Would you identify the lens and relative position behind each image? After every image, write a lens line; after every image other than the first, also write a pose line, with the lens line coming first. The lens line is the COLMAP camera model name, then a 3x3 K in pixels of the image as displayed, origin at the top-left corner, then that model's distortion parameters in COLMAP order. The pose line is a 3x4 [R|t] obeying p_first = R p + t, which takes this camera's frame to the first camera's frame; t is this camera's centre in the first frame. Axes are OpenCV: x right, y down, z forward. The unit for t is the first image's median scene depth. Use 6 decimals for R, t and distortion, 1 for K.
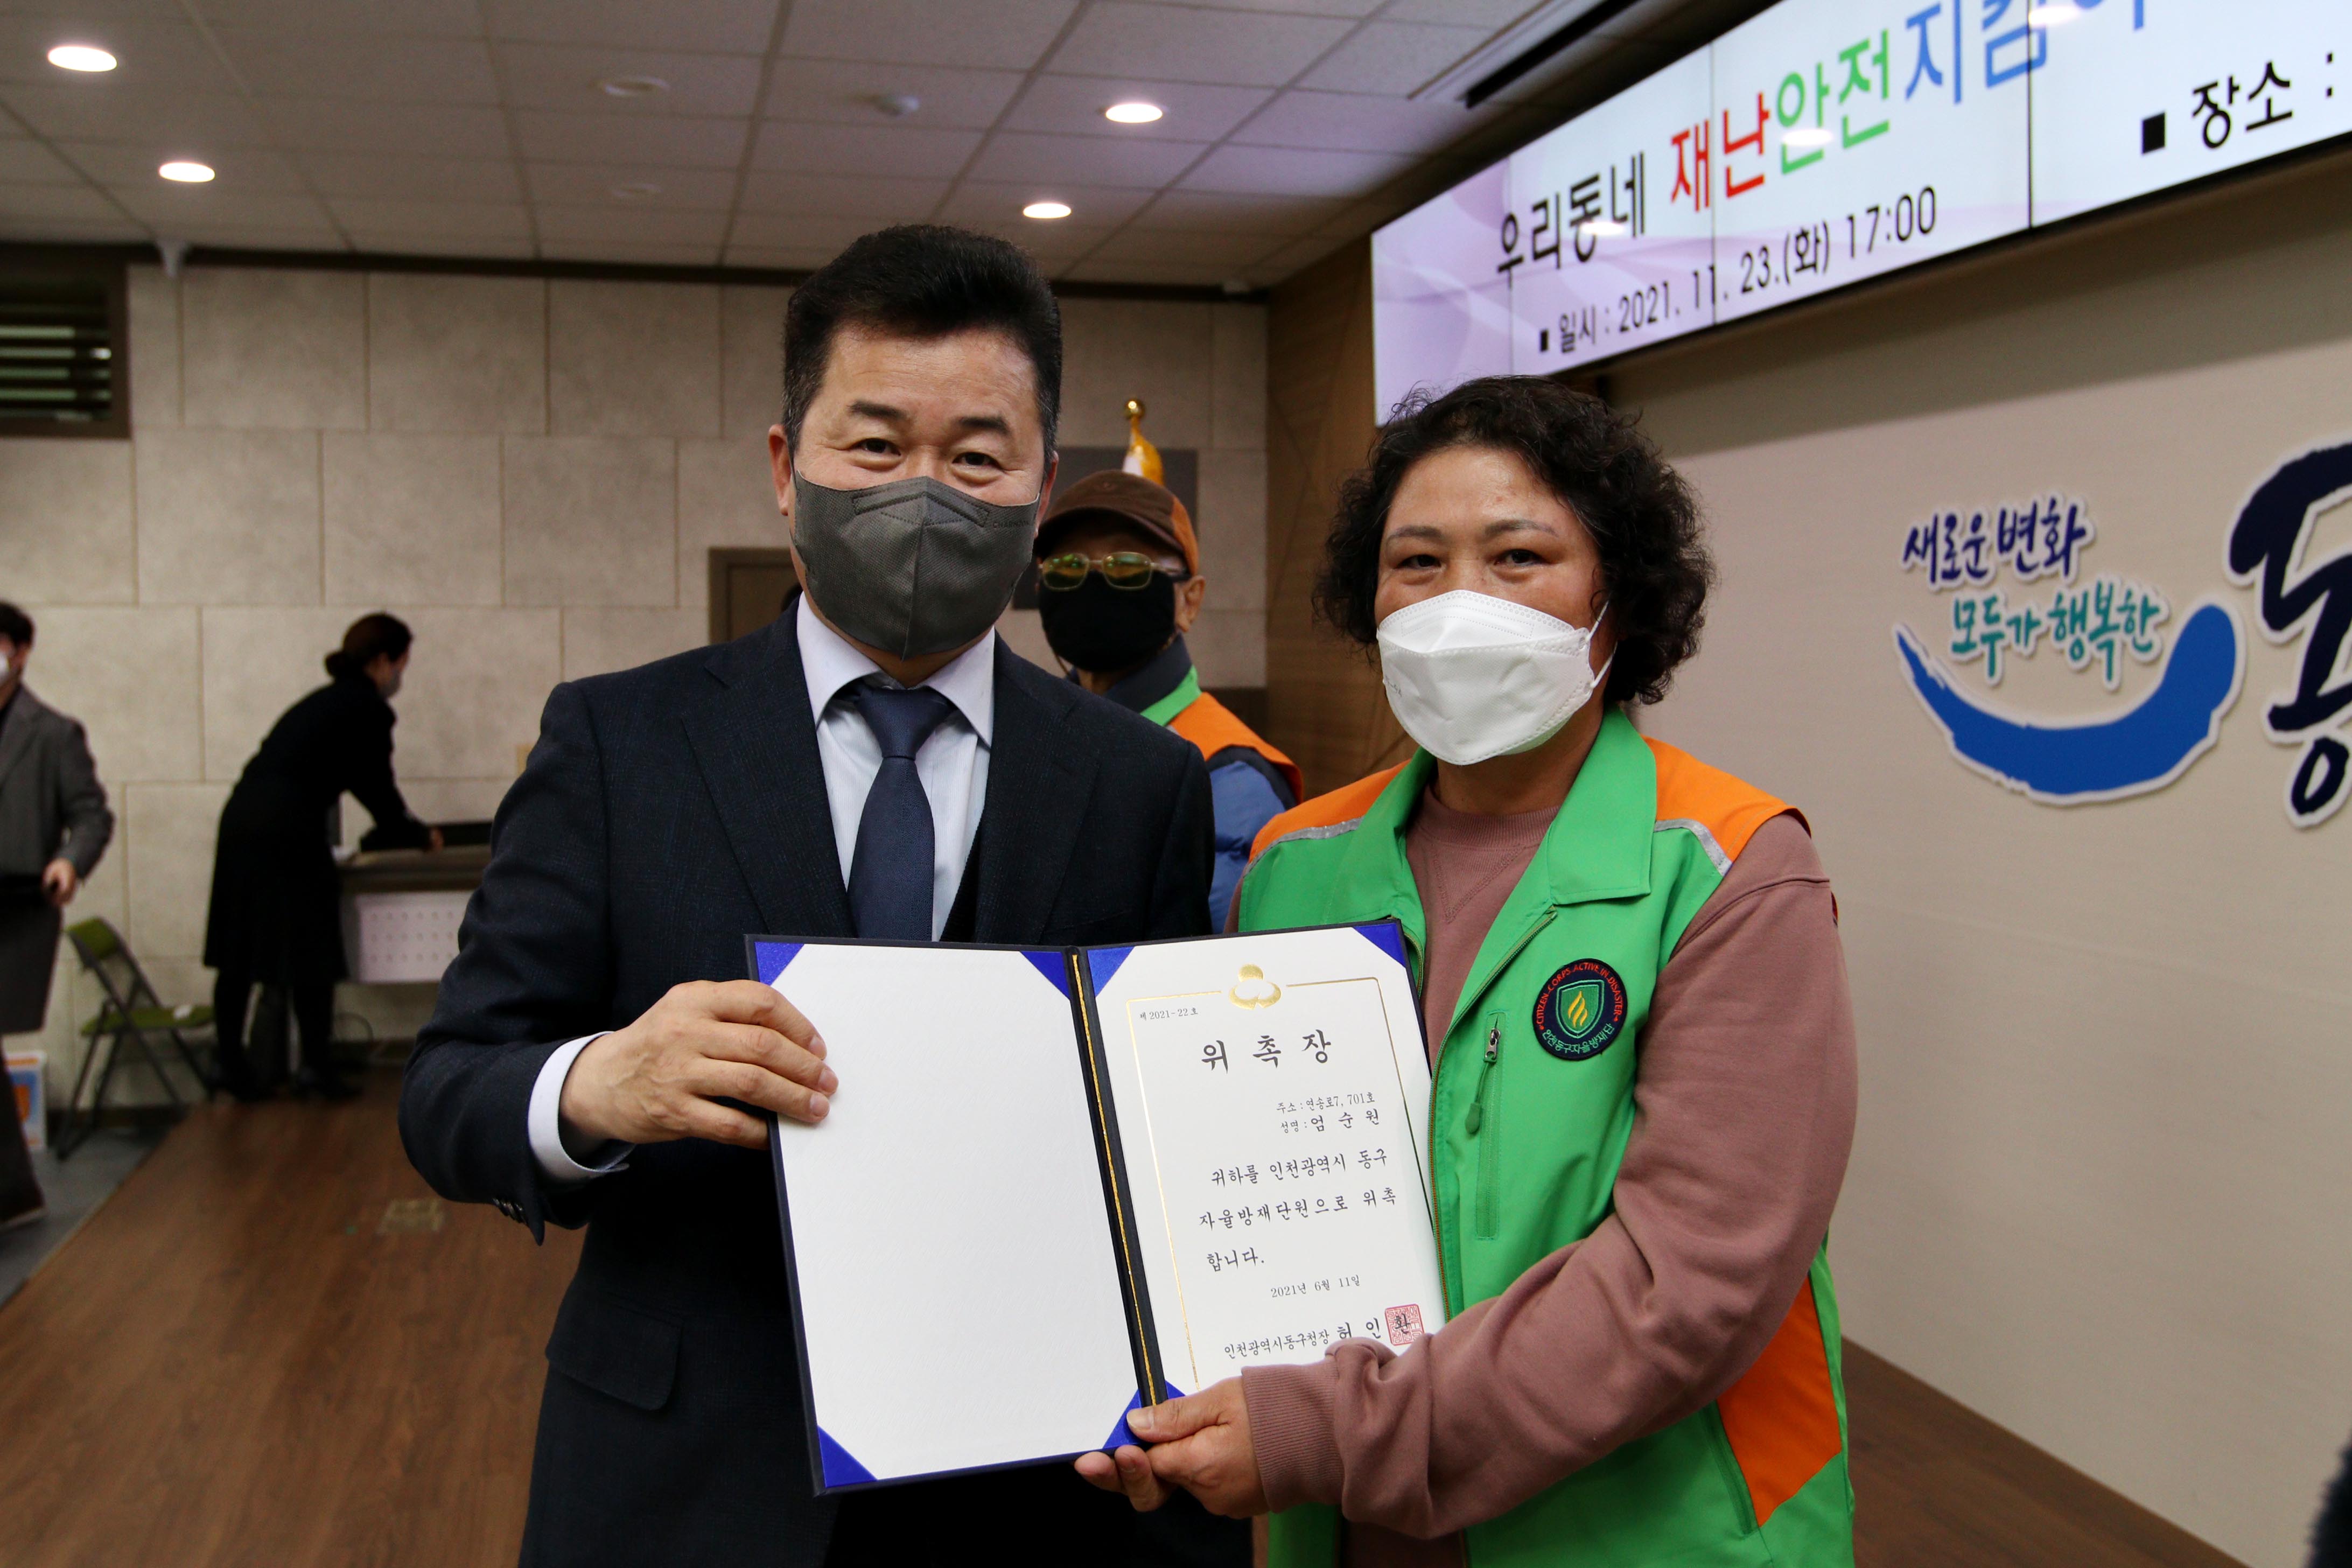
lens RADIAL K [[2201.8, 0, 1164.0], [0, 2201.8, 786.2], [0, 0, 1]] dist [-0.062267, 0.062984]
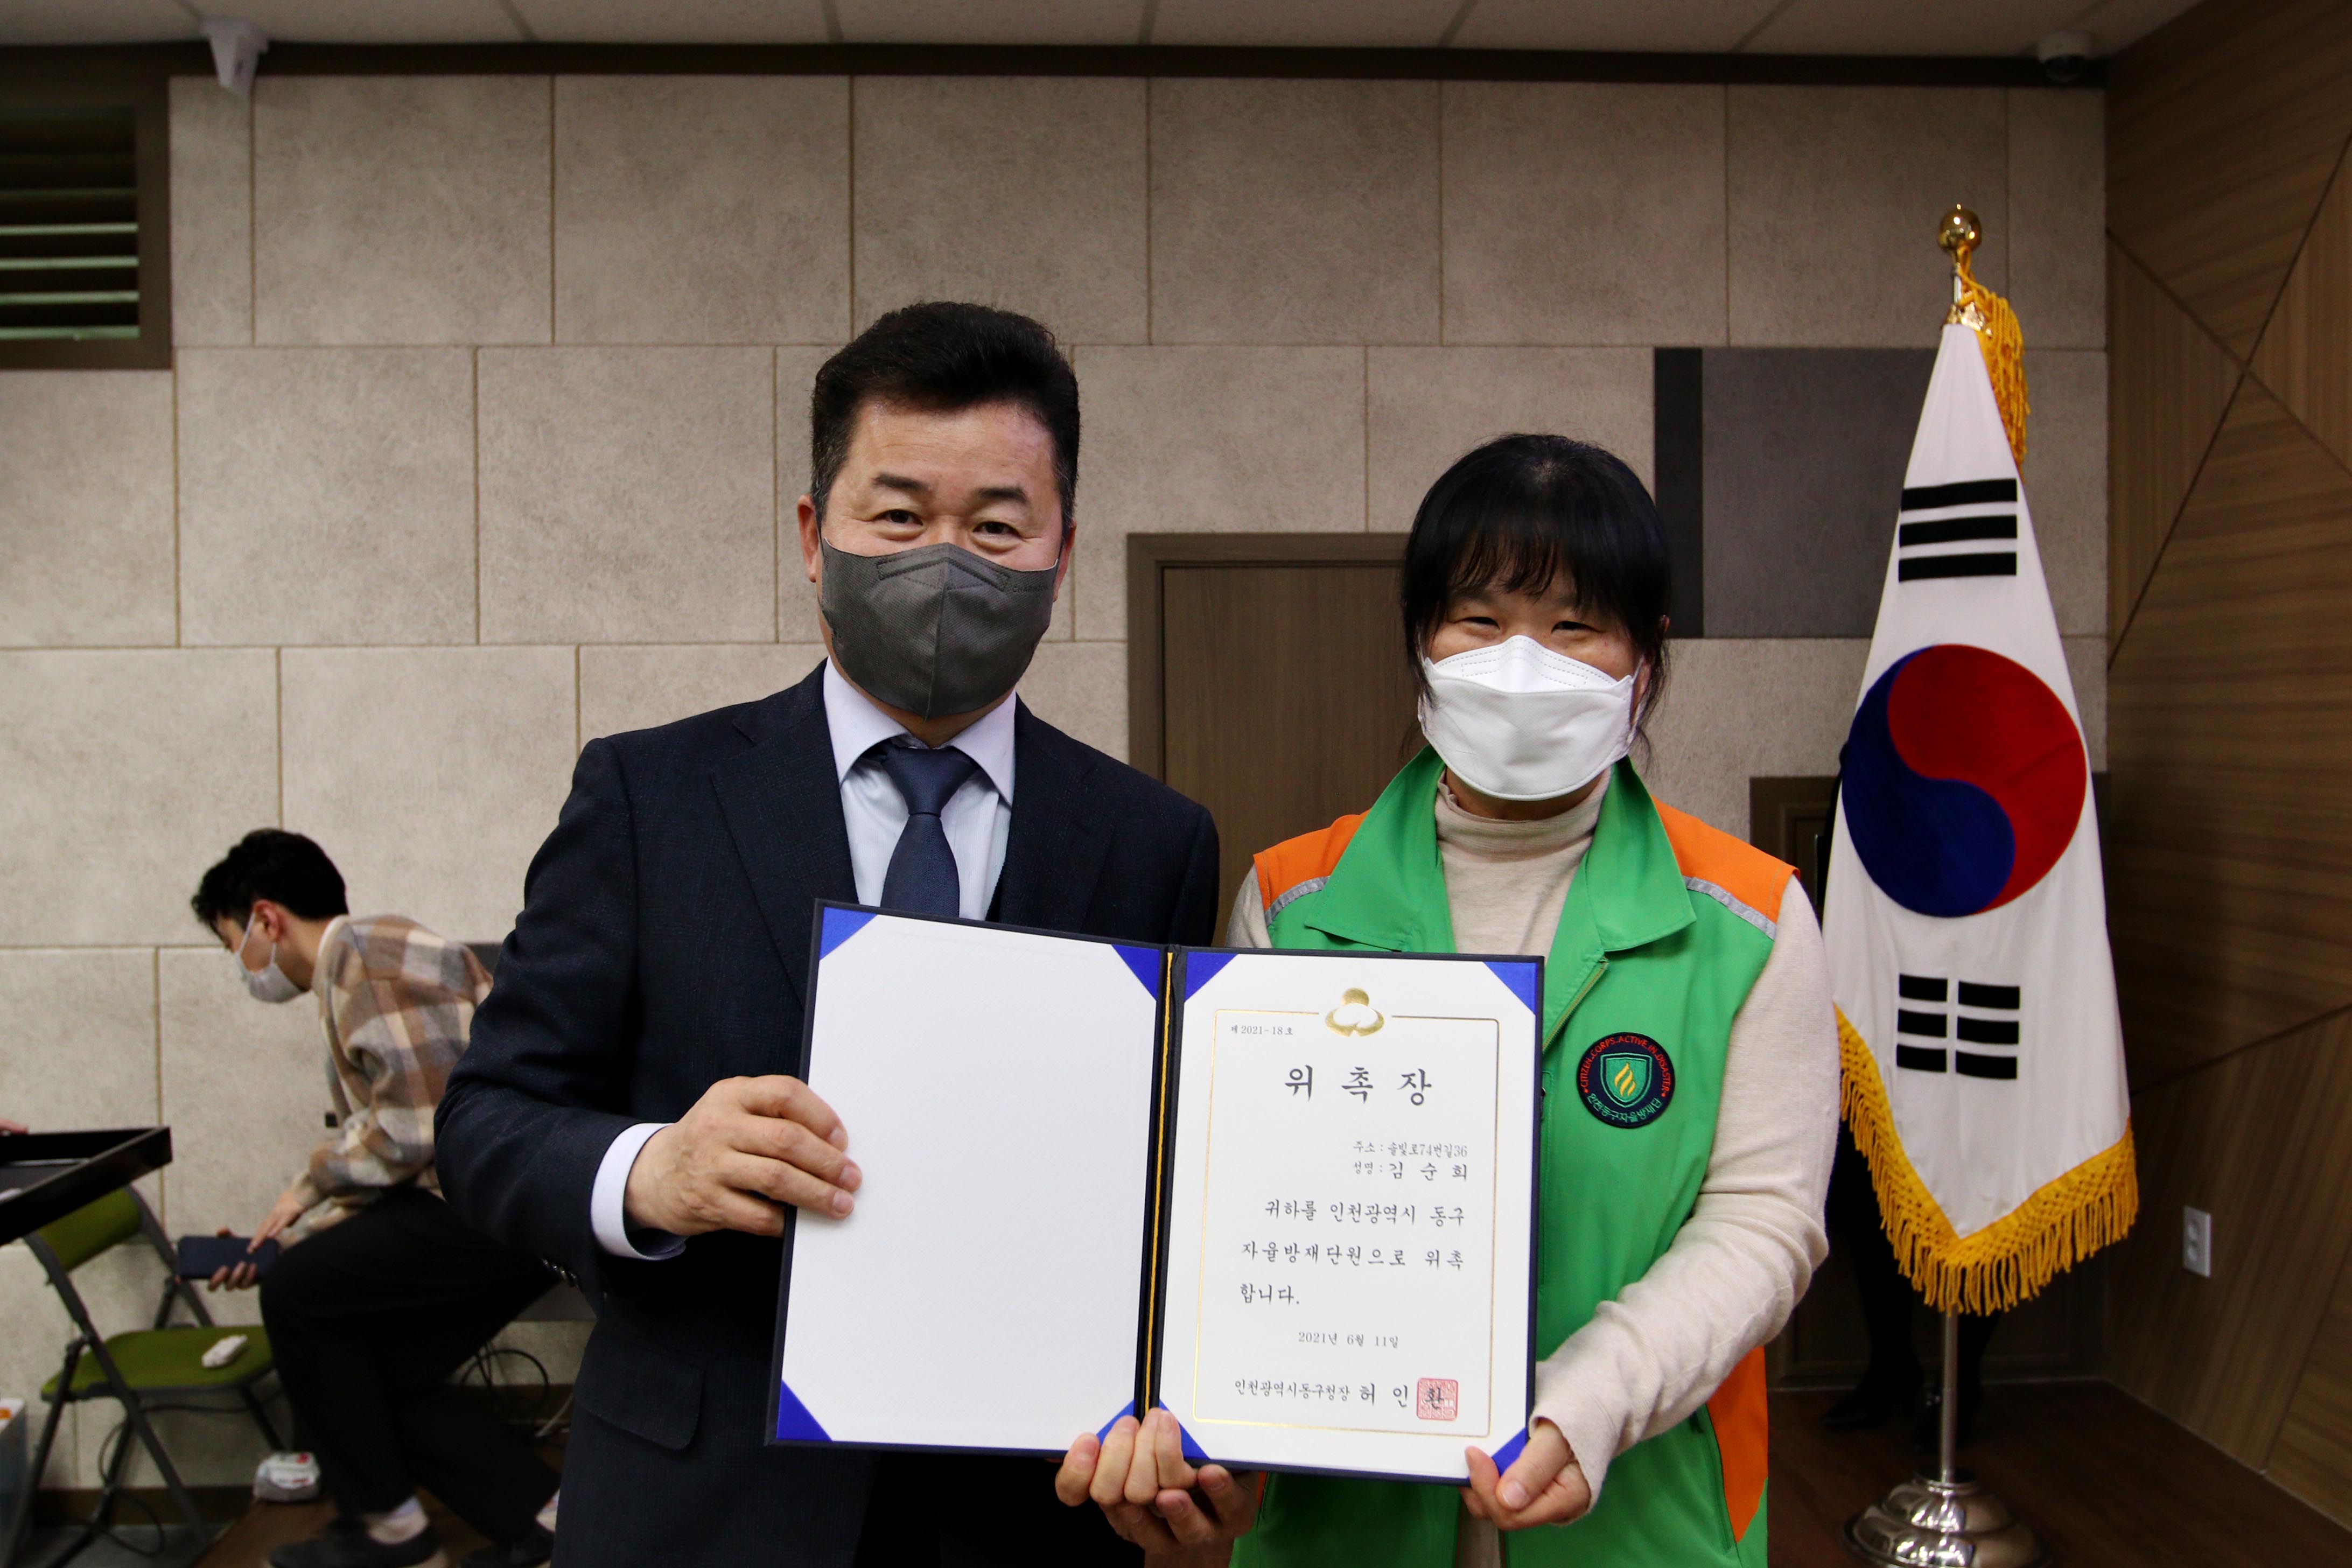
lens RADIAL K [[2076.9, 0, 1146.5], [0, 2076.9, 771.4], [0, 0, 1]] dist [-0.067863, 0.052654]
pose [[0.982226, -0.004027, -0.187661, -0.169537], [-0.002294, 0.999438, -0.033455, -0.048412], [0.187690, 0.033291, 0.981664, 0.791997]]
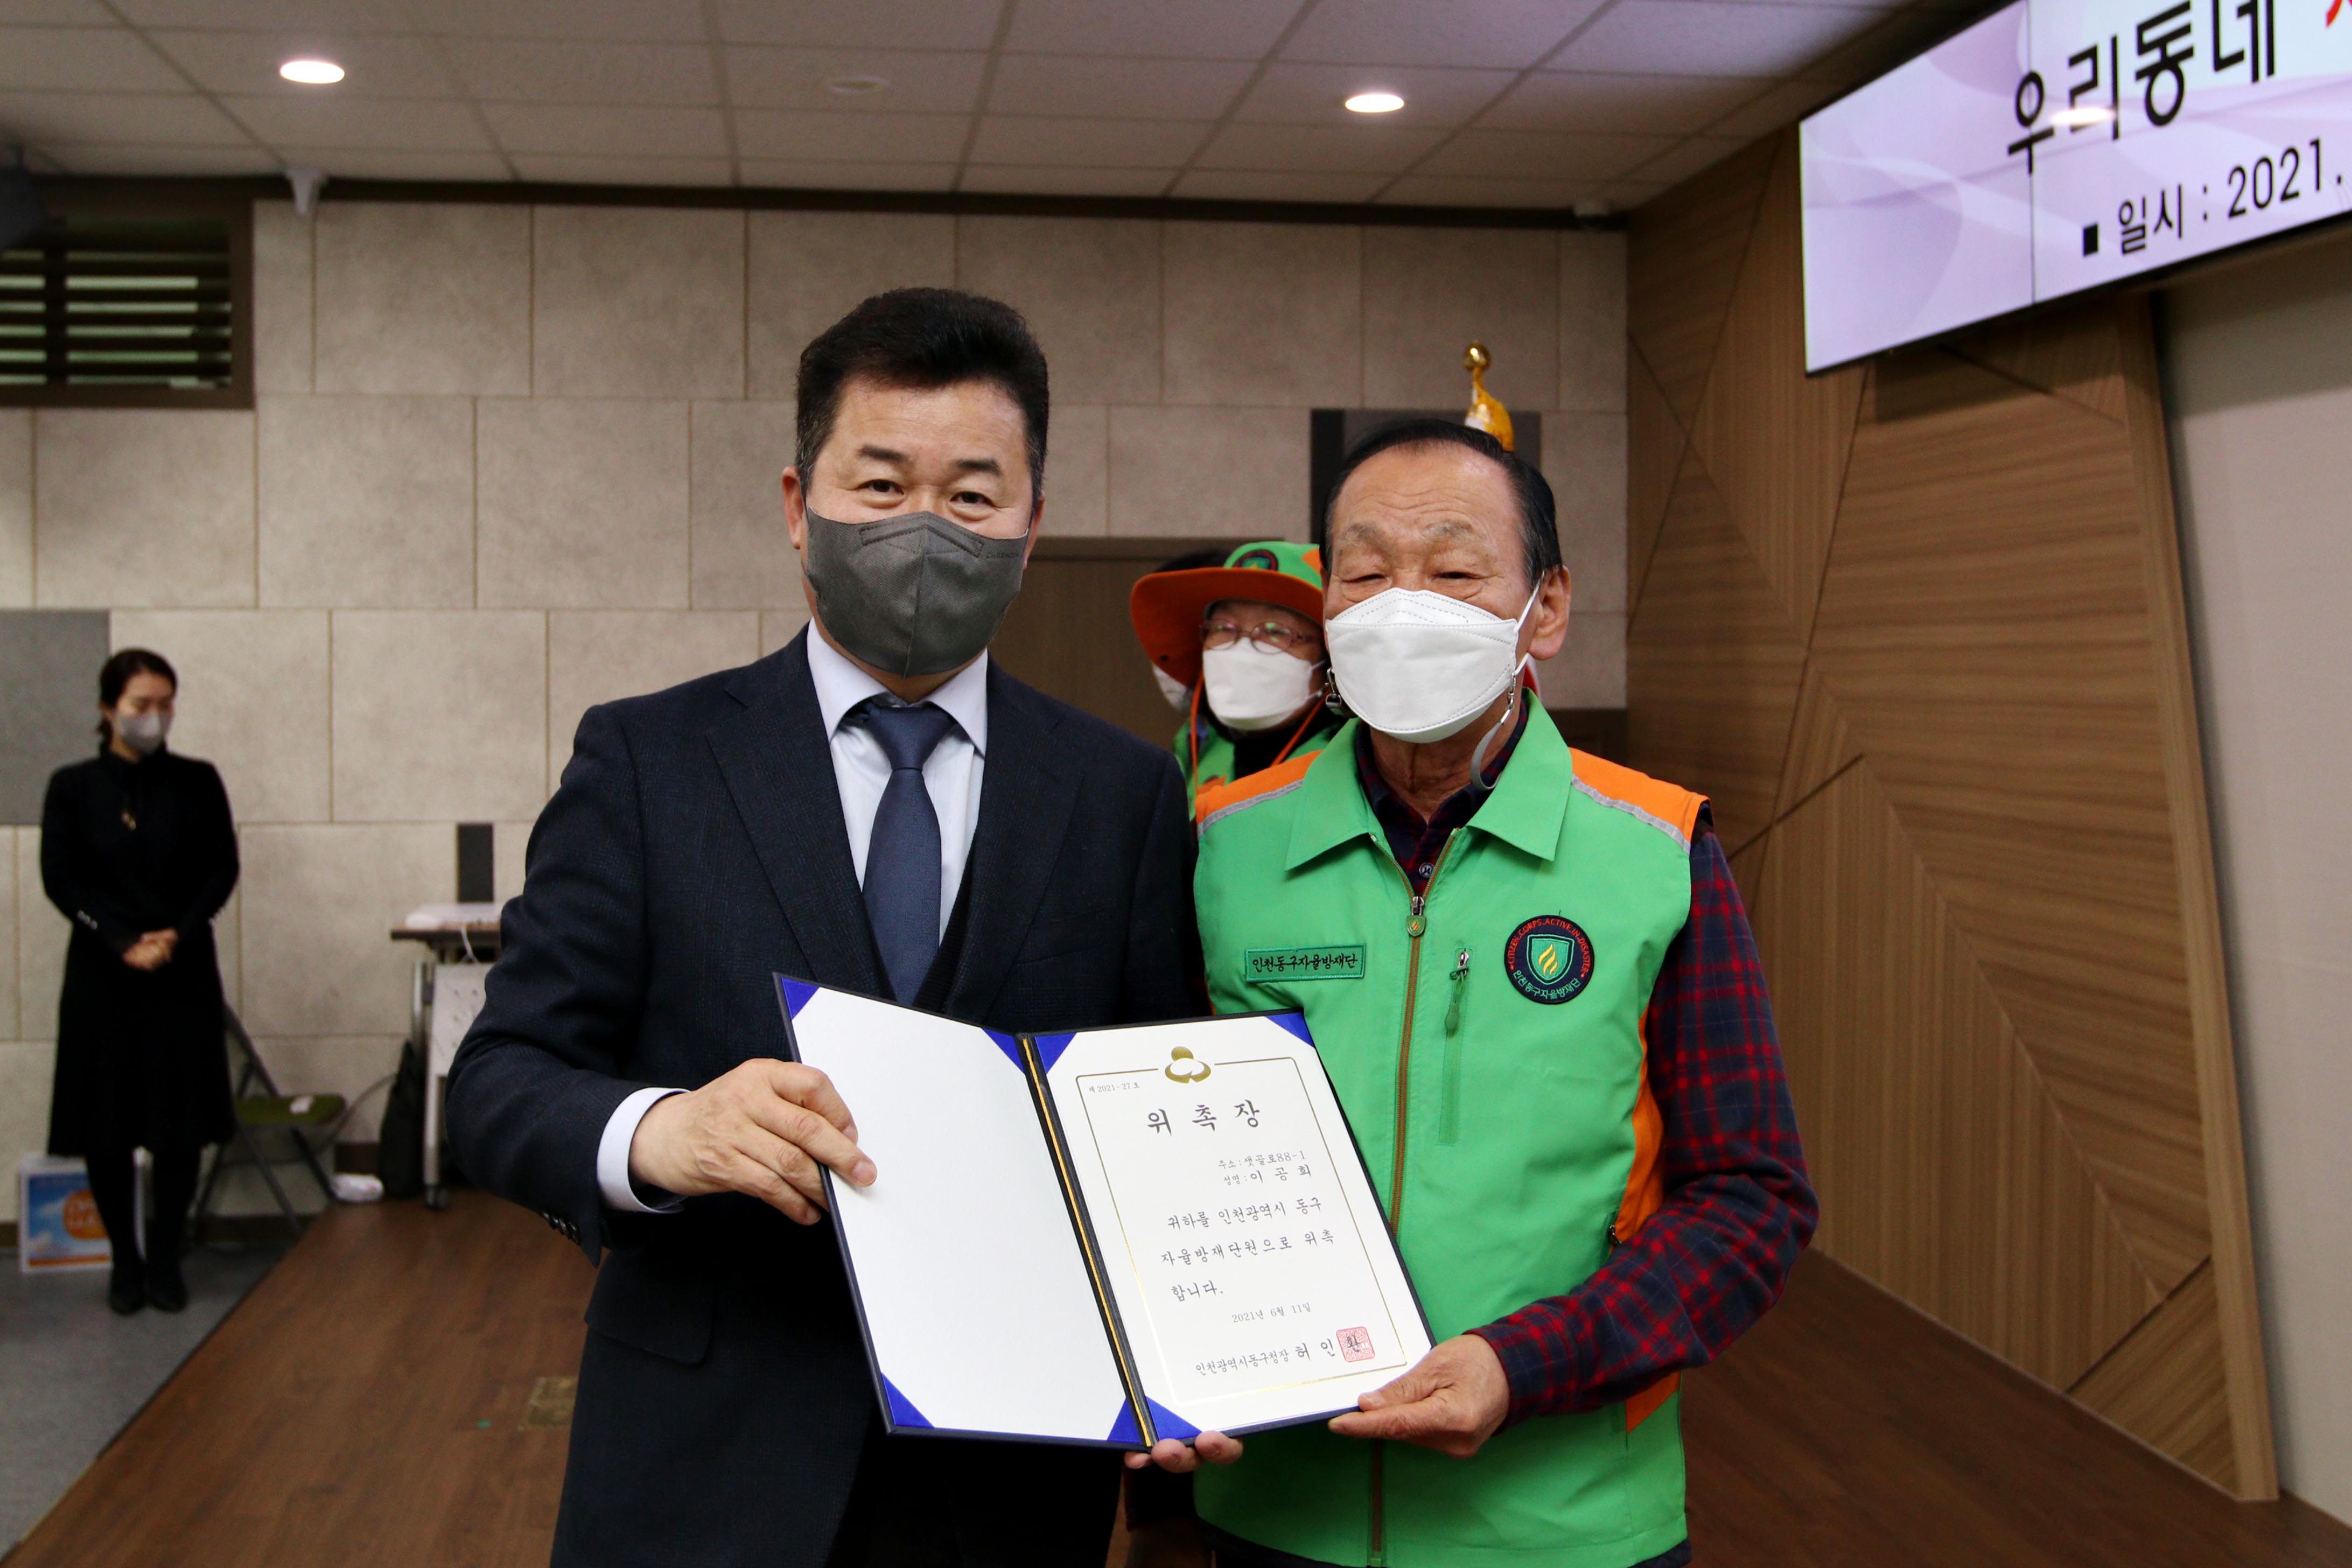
lens RADIAL K [[2380.0, 0, 1149.9], [0, 2380.0, 714.5], [0, 0, 1]] dist [-0.064574, 0.065172]
pose [[0.994760, 0.001017, -0.102236, -0.066695], [-0.004922, 0.999267, -0.037960, -0.016365], [0.102122, 0.038265, 0.994036, 0.227175]]
